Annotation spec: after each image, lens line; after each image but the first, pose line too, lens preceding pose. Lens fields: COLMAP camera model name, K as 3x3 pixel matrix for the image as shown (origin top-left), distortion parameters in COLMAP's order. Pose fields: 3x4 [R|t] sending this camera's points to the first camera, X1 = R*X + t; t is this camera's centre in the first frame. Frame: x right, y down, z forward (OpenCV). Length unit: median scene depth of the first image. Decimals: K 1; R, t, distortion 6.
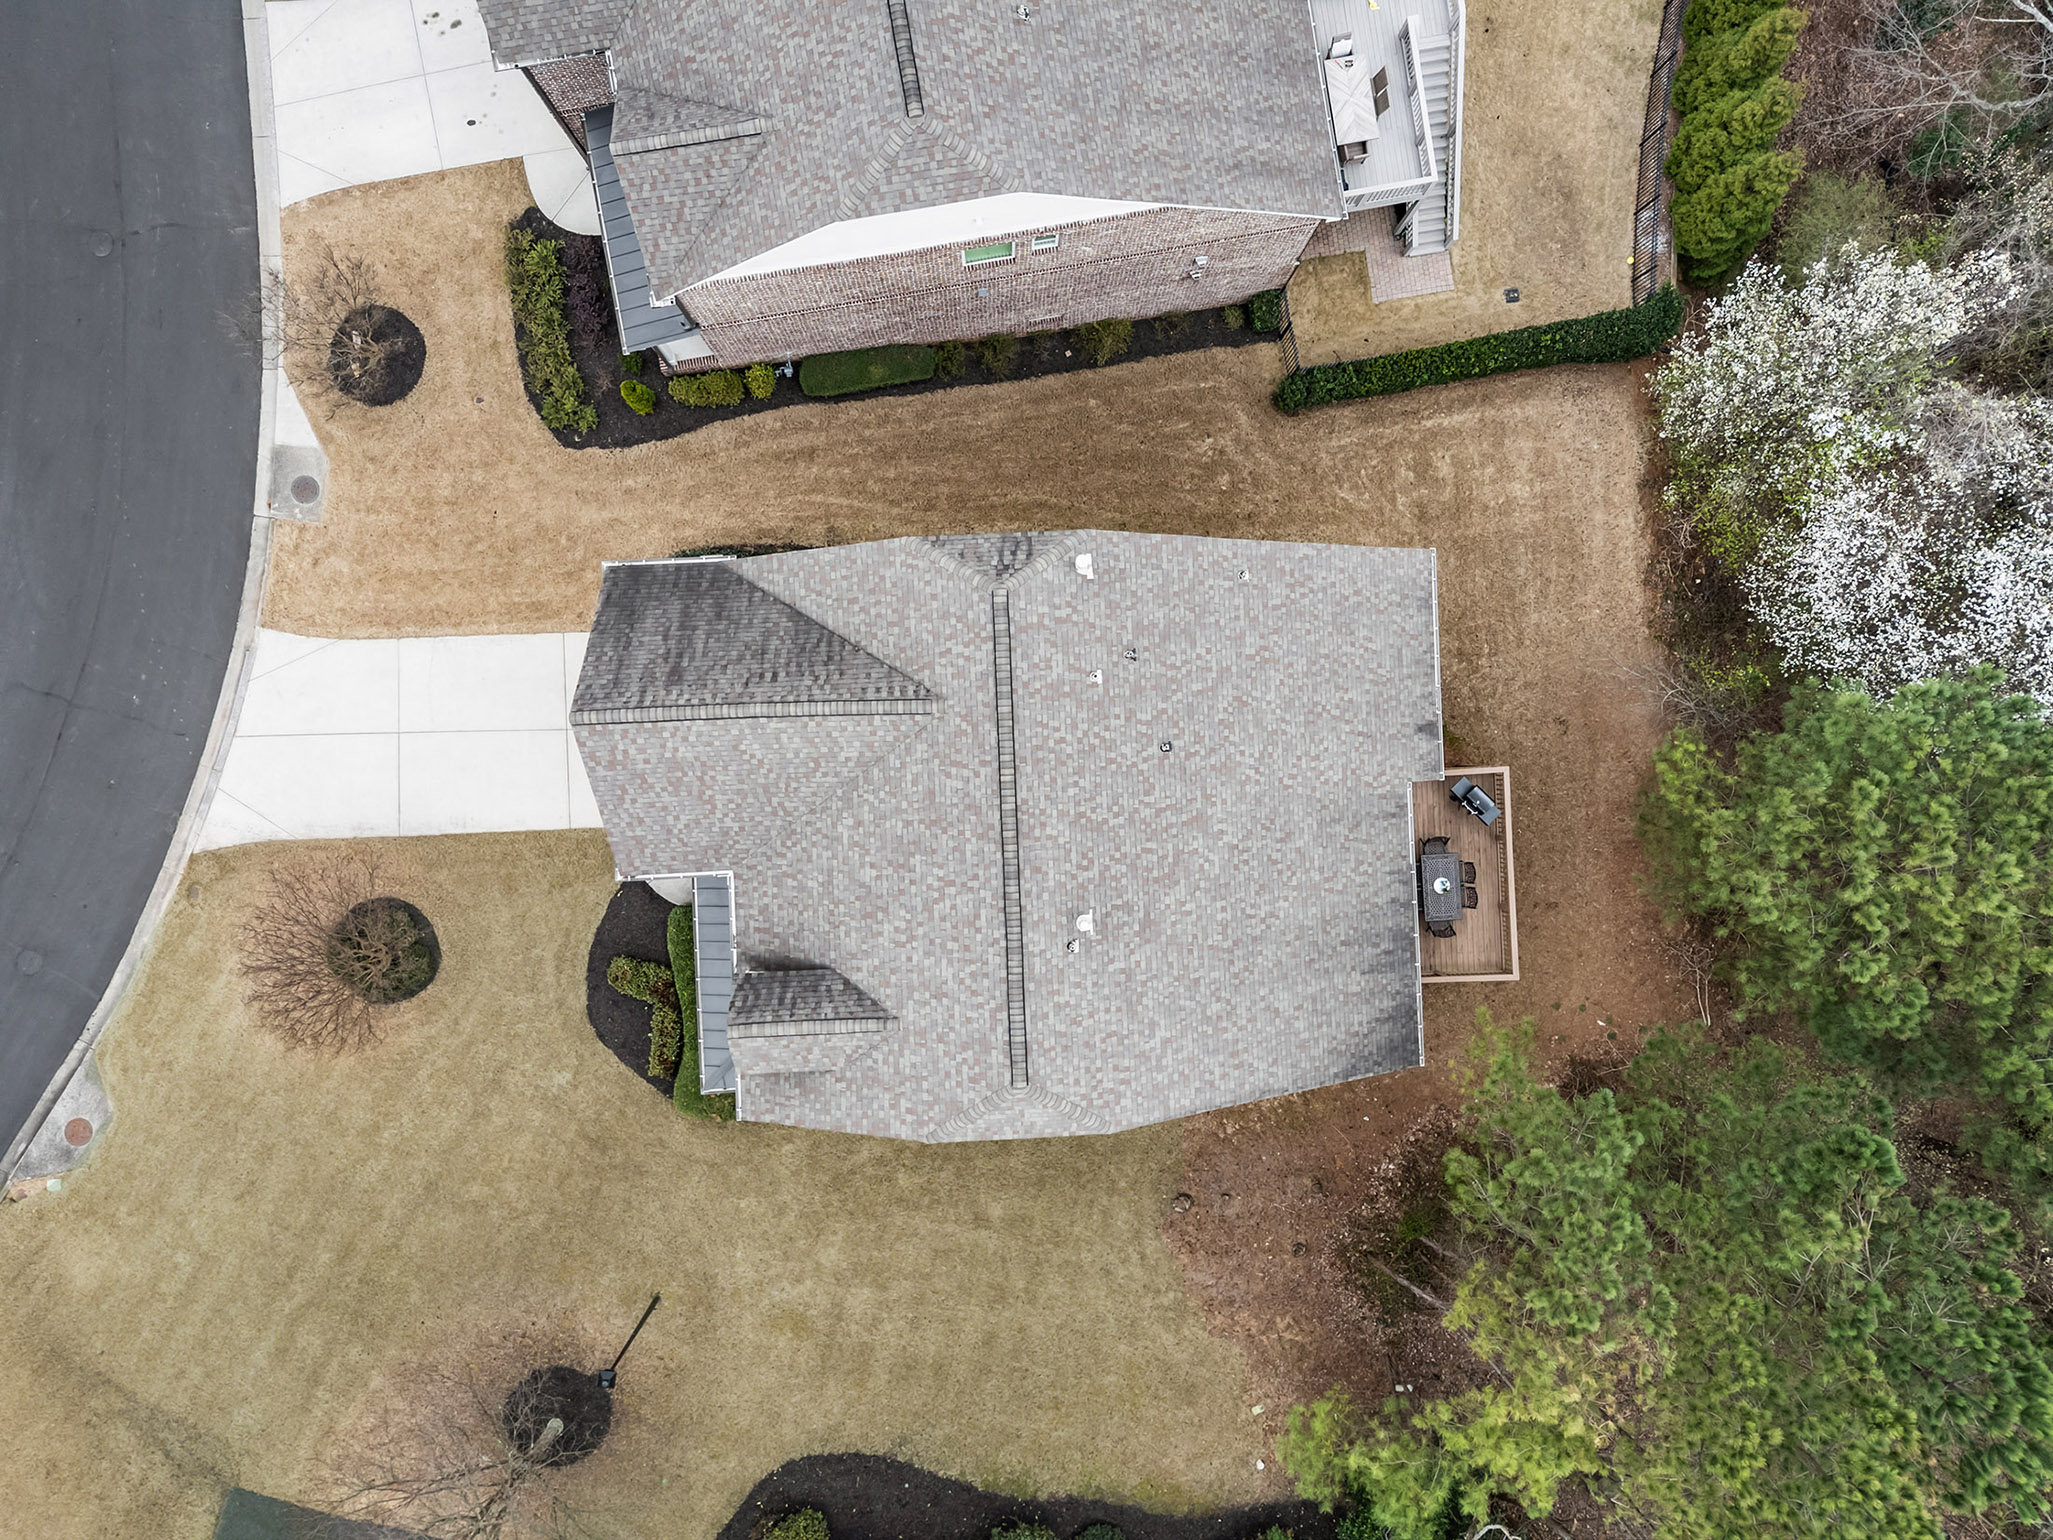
lens RADIAL K [[1473.1, 0, 1026.5], [0, 1473.1, 770.0], [0, 0, 1]] dist [0.096751, -0.110696]
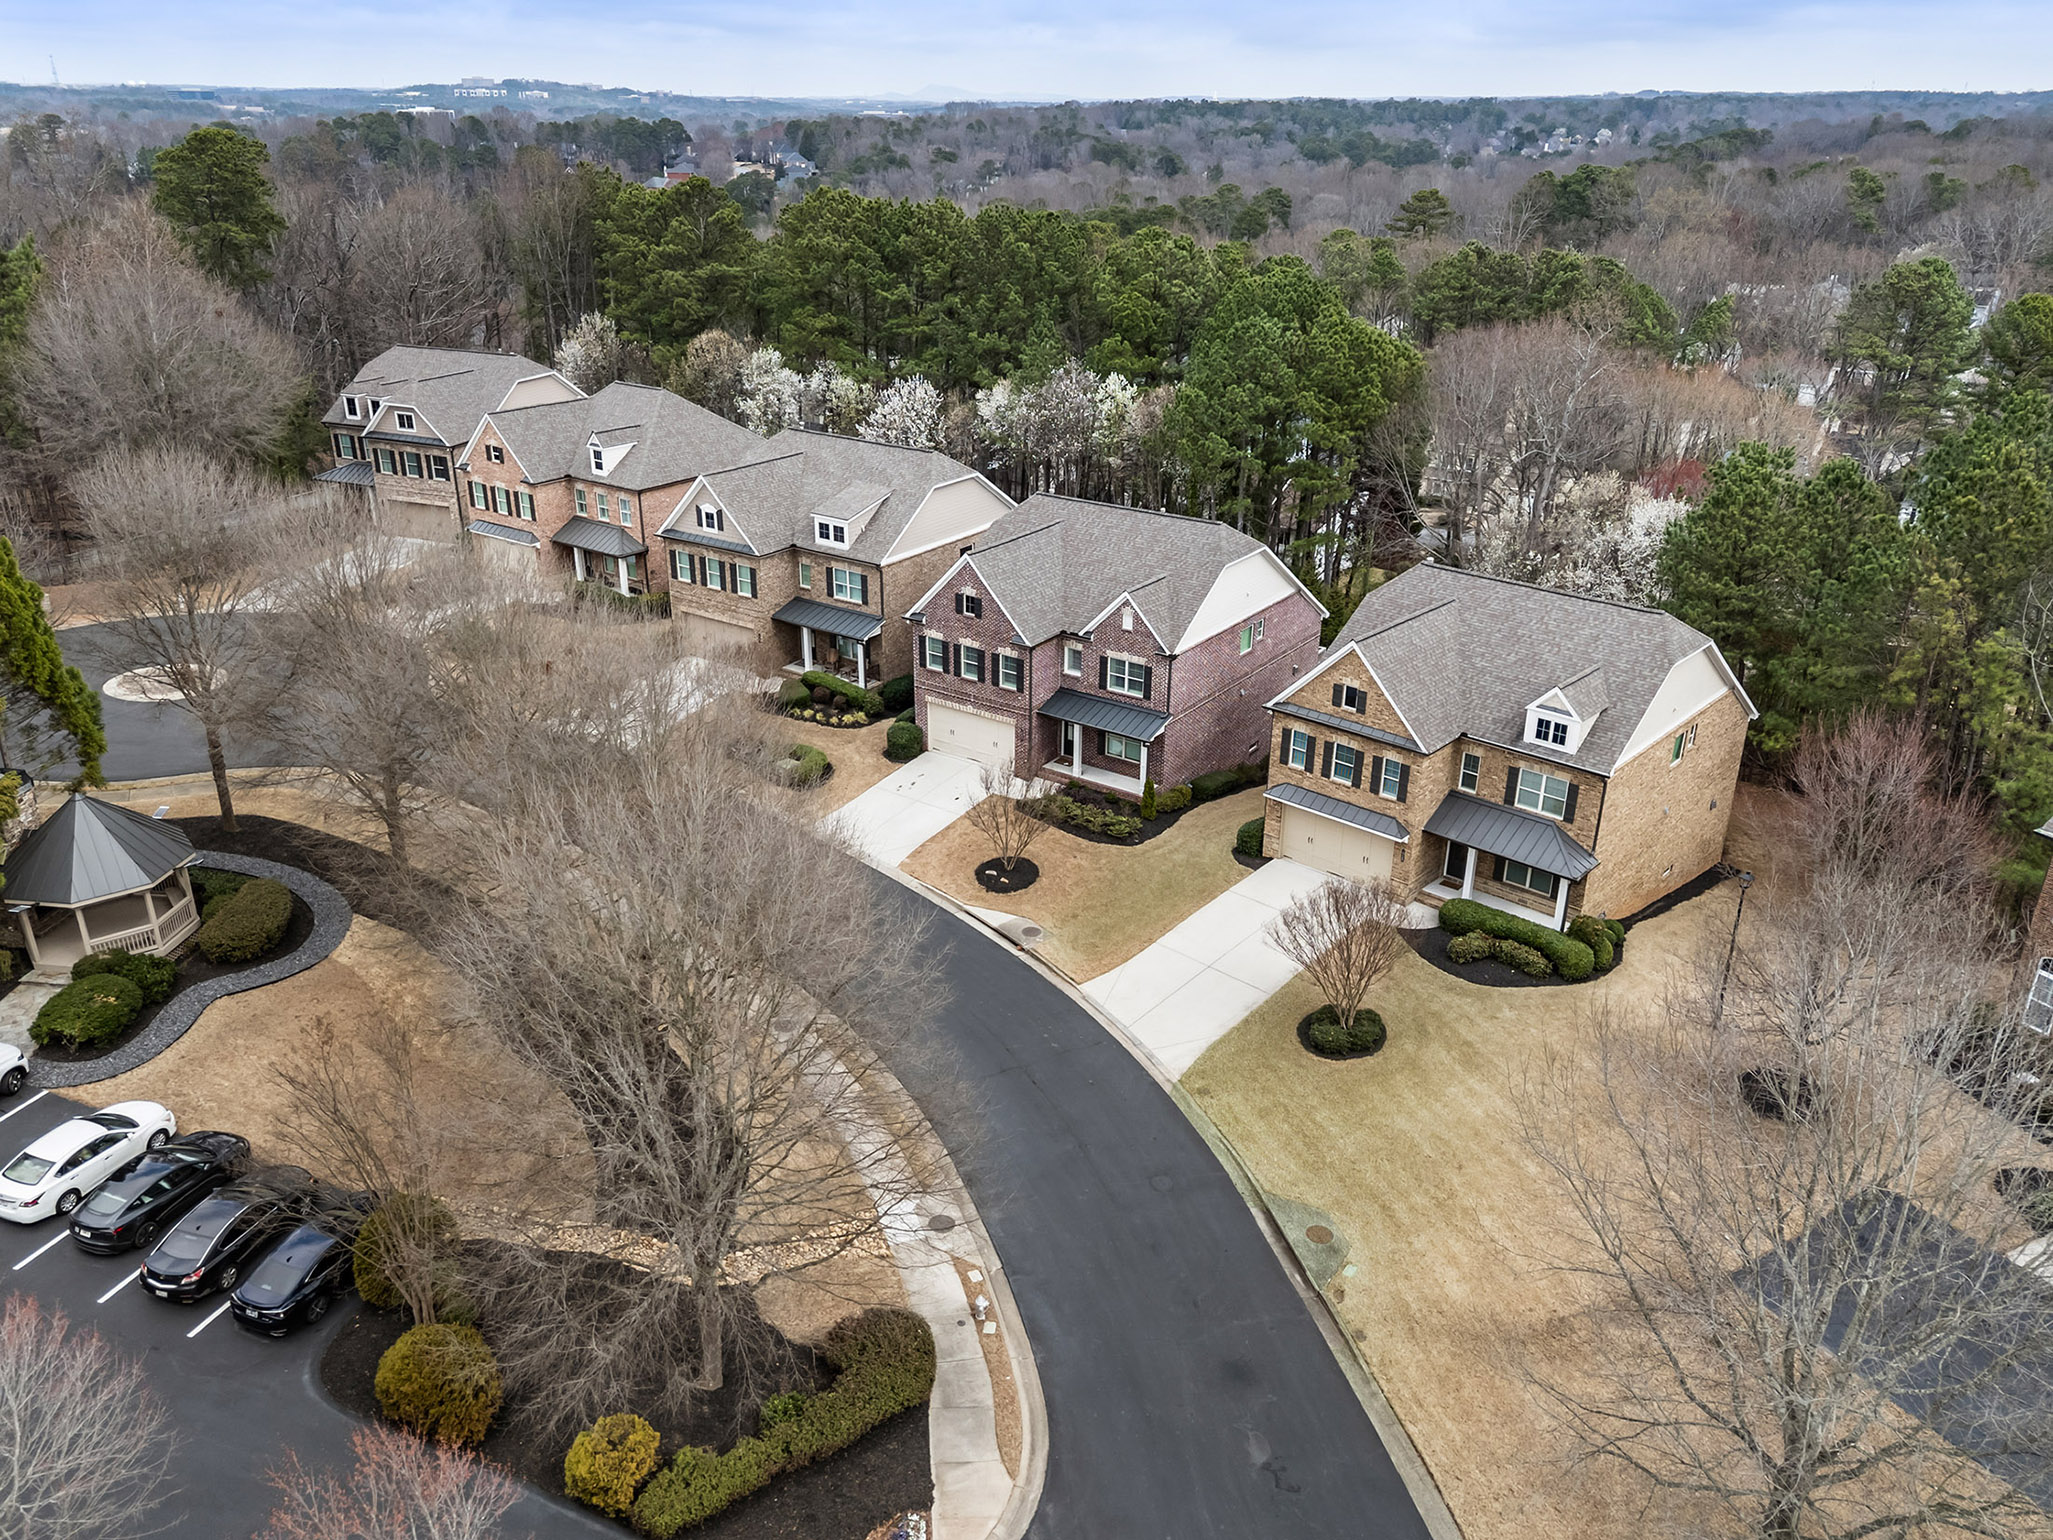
lens RADIAL K [[1473.1, 0, 1026.5], [0, 1473.1, 770.0], [0, 0, 1]] dist [0.096751, -0.110696]
pose [[0.705657, -0.288987, 0.646943, -1.367573], [0.708552, 0.289677, -0.643460, 0.676350], [-0.001453, 0.912455, 0.409175, 0.293469]]
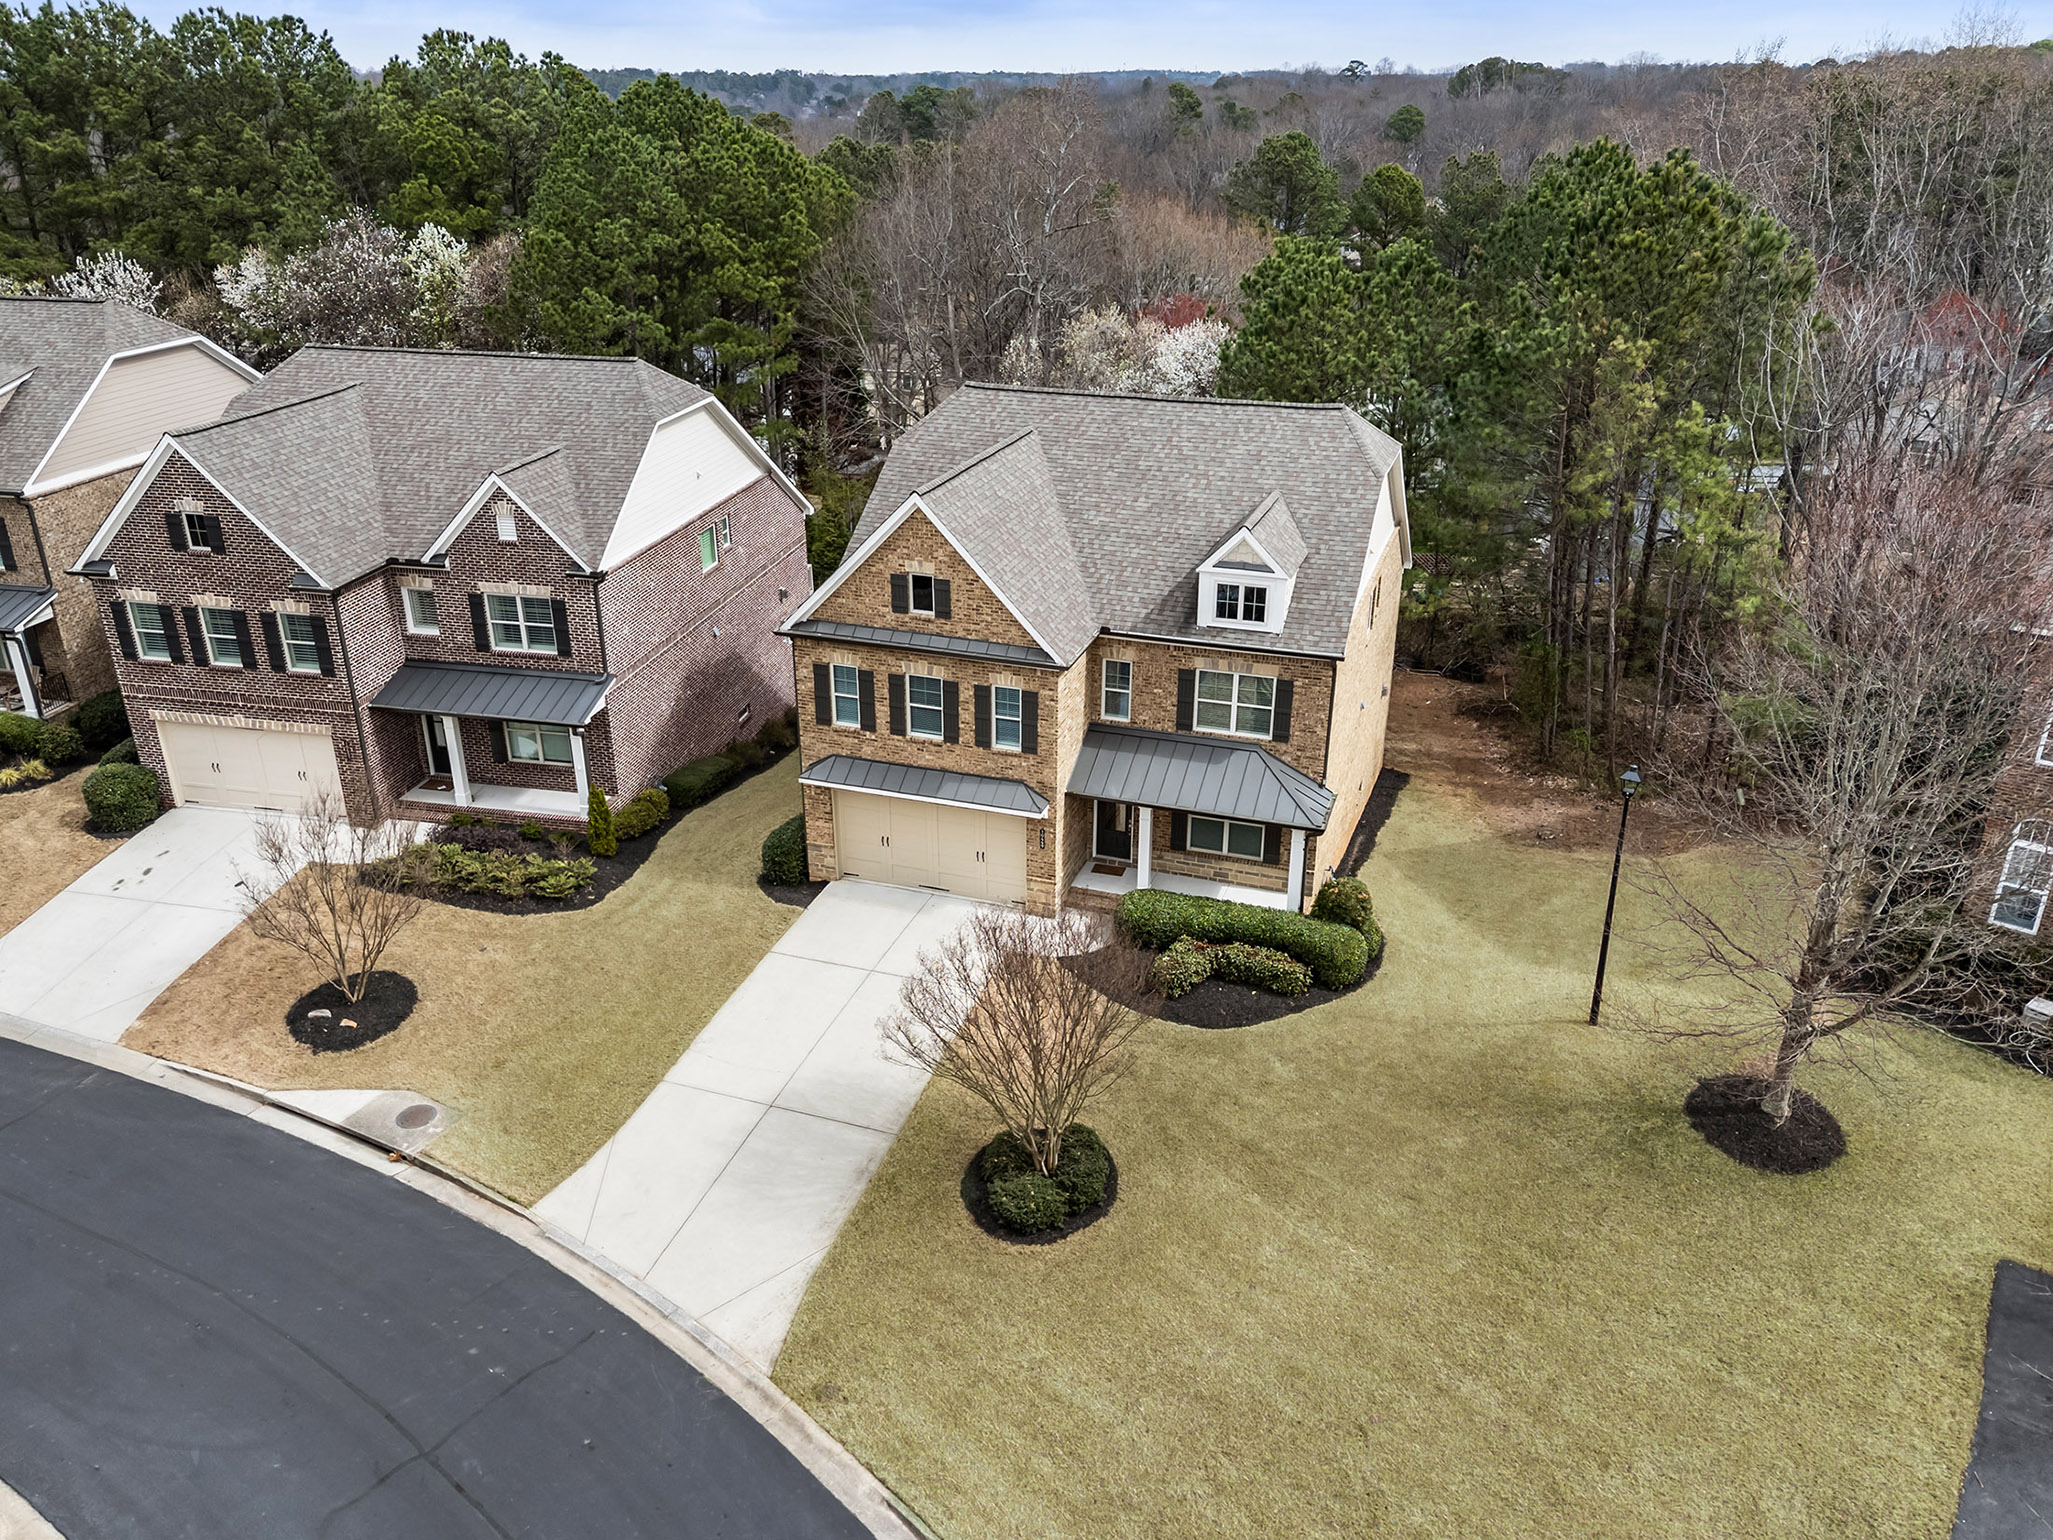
lens RADIAL K [[1513.6, 0, 1026.5], [0, 1513.6, 770.0], [0, 0, 1]] dist [0.090259, -0.100241]
pose [[0.364820, -0.388625, 0.846095, -0.960825], [0.931078, 0.152818, -0.331271, 0.322806], [-0.000558, 0.908635, 0.417592, 0.538869]]
